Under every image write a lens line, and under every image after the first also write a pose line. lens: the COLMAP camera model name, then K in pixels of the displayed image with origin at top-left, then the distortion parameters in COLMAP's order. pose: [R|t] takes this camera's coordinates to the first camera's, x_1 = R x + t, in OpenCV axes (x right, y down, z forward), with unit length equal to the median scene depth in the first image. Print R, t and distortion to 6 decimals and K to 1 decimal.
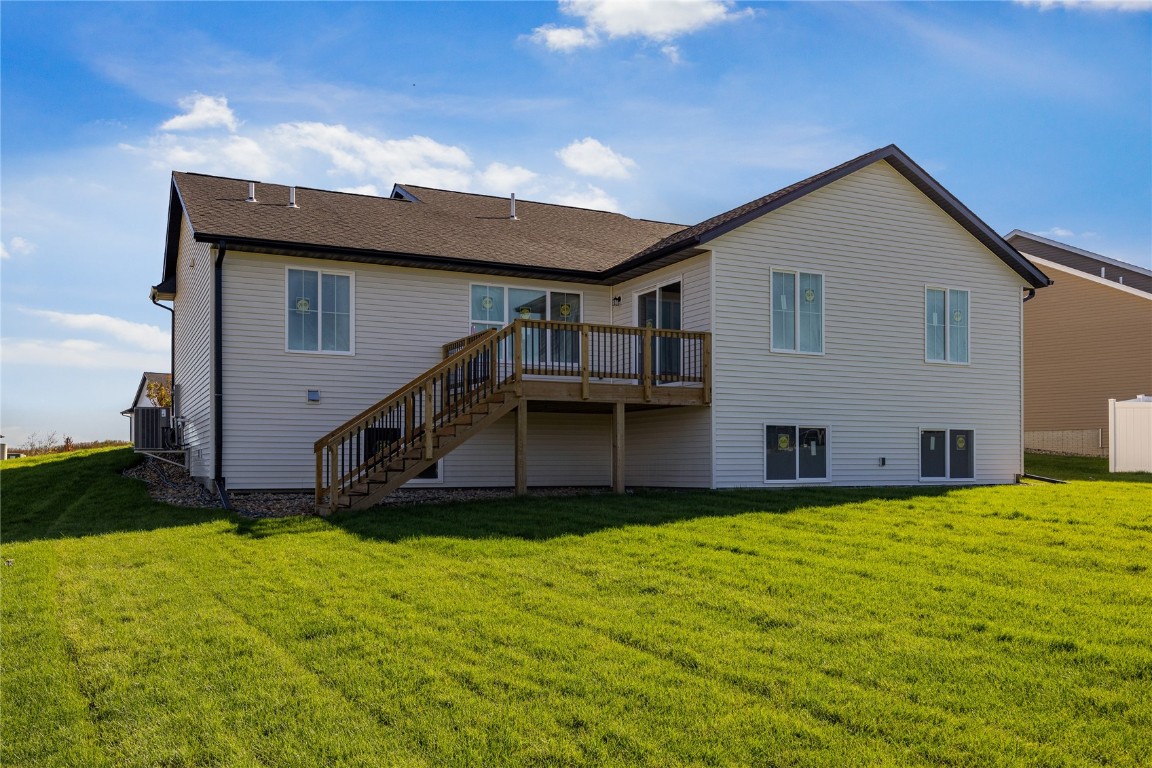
lens RADIAL K [[972.2, 0, 576.0], [0, 972.2, 429.4], [0, 0, 1]] dist [0.003096, 0.001131]
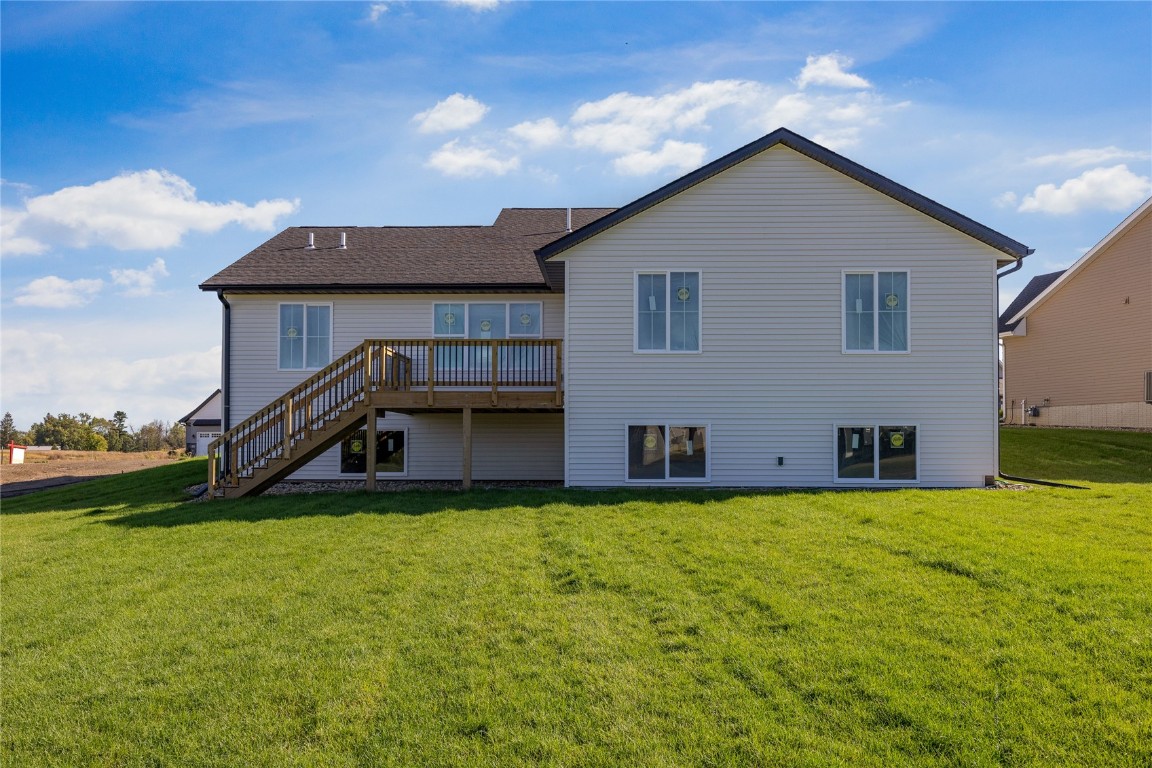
lens RADIAL K [[946.5, 0, 575.3], [0, 946.5, 403.6], [0, 0, 1]] dist [0.000842, 0.000736]
pose [[0.884295, -0.018959, -0.466544, 0.598971], [0.015020, 0.999813, -0.012161, -0.015689], [0.466688, 0.003747, 0.884414, 0.092177]]
